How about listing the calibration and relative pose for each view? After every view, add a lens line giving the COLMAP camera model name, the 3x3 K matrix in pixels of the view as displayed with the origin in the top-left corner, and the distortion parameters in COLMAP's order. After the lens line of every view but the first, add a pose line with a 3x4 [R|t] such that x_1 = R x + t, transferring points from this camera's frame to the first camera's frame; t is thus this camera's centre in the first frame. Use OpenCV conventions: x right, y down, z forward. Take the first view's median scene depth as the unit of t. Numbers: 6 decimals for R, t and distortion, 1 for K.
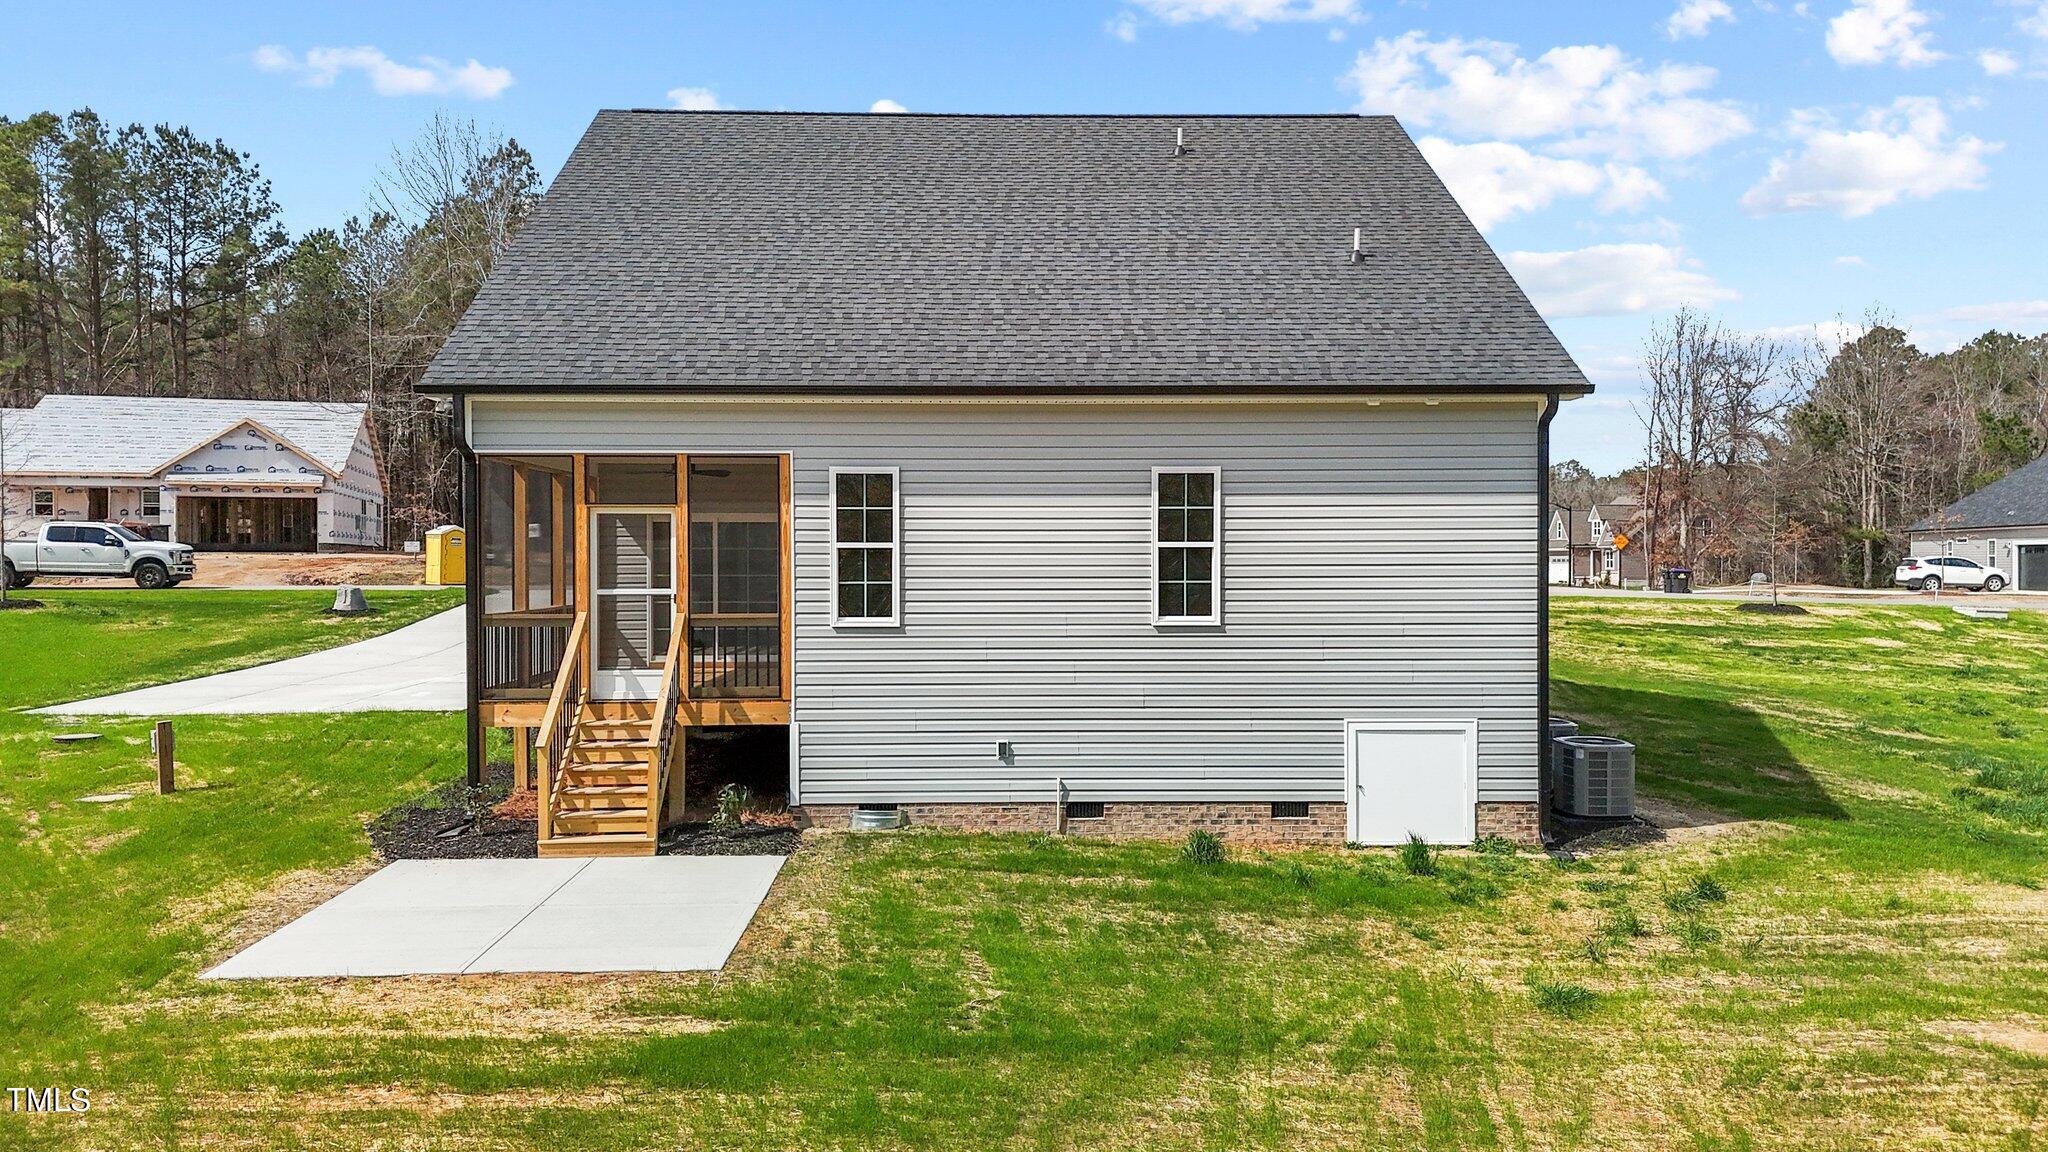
lens RADIAL K [[1569.7, 0, 1024.0], [0, 1569.7, 576.0], [0, 0, 1]] dist [0.001904, 0.004113]
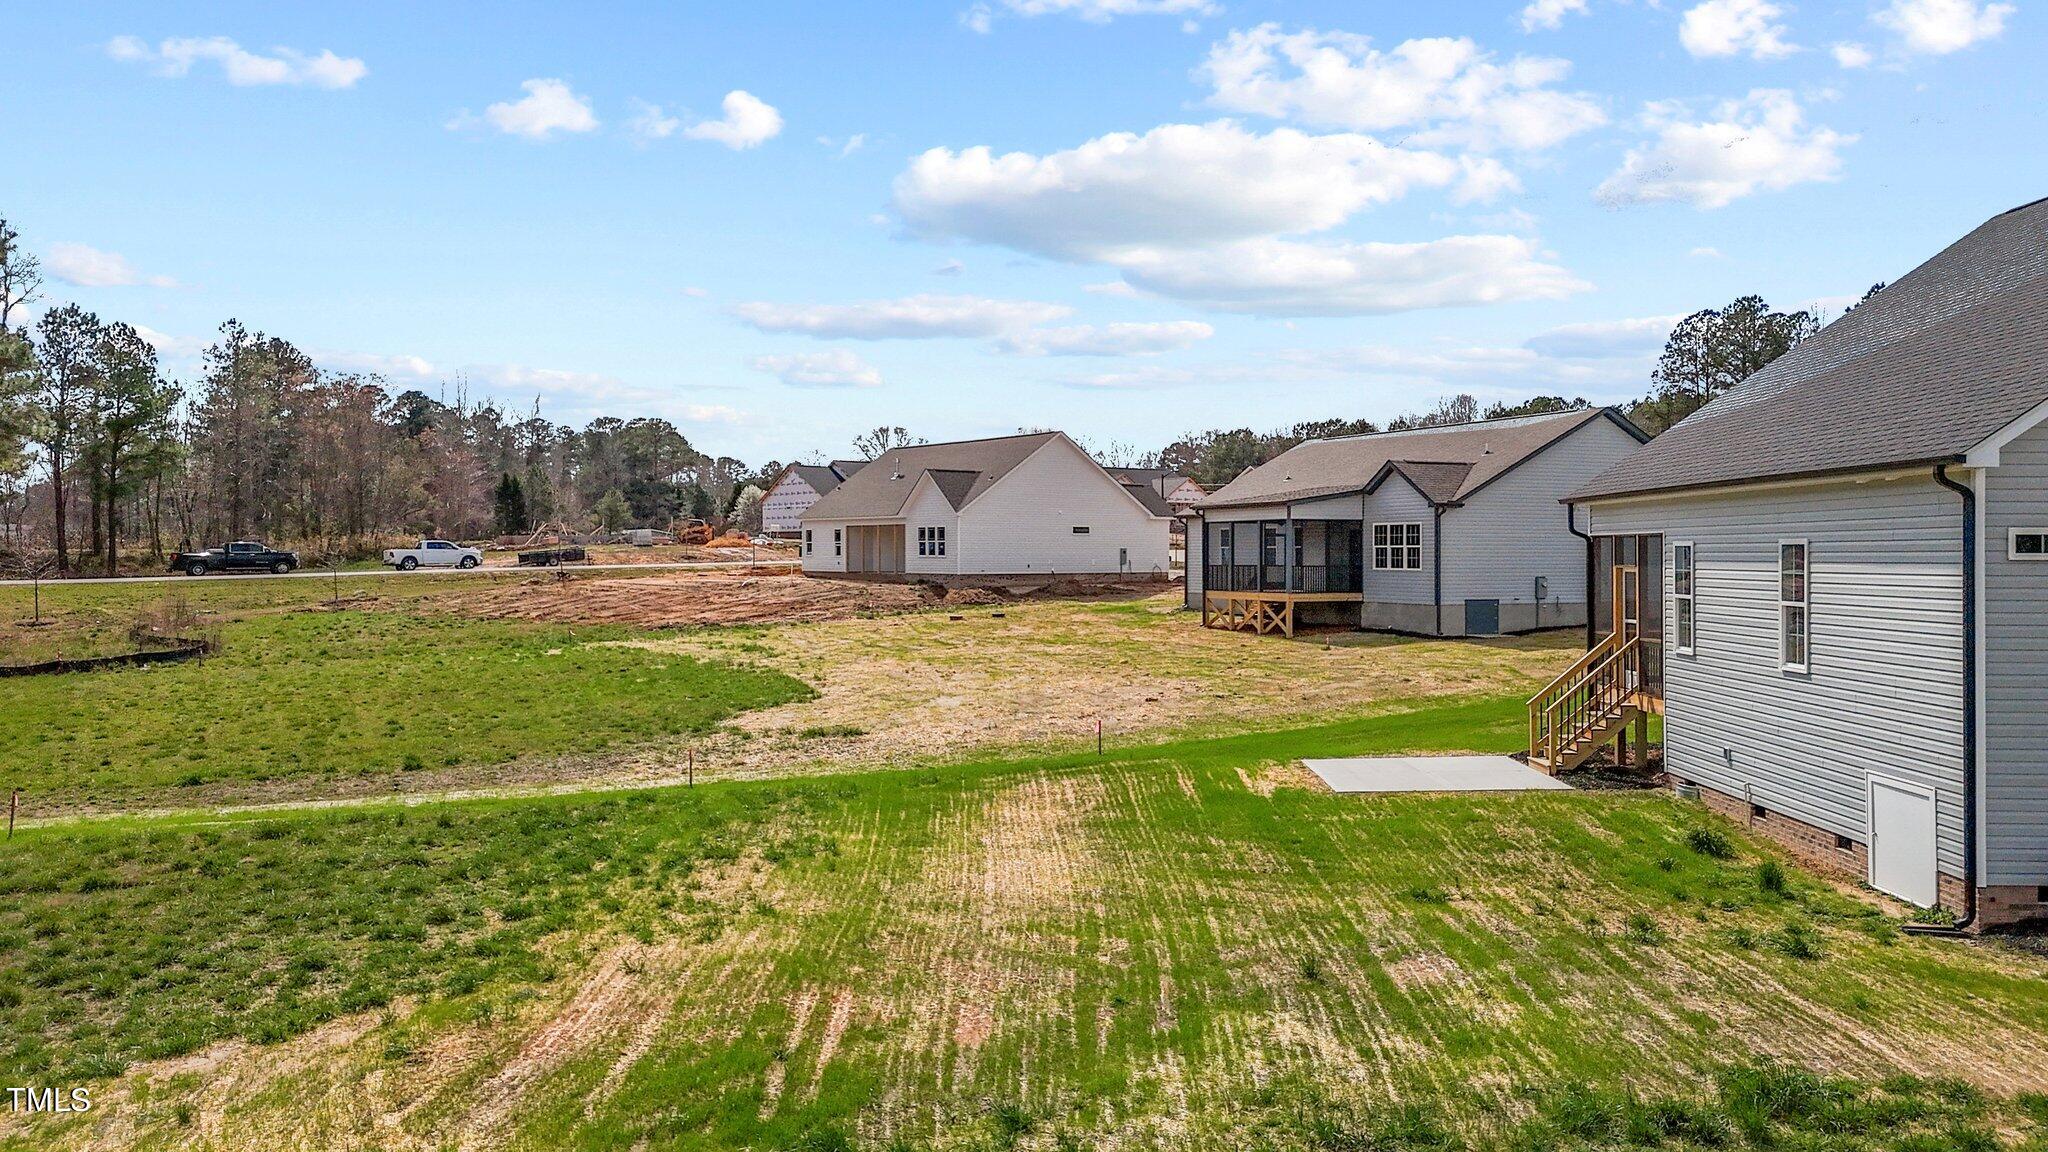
lens RADIAL K [[1569.7, 0, 1024.0], [0, 1569.7, 576.0], [0, 0, 1]] dist [0.001904, 0.004113]
pose [[-0.061344, 0.017681, -0.997960, 1.344589], [-0.046088, 0.998726, 0.020528, -0.038828], [0.997052, 0.047253, -0.060451, 0.482582]]
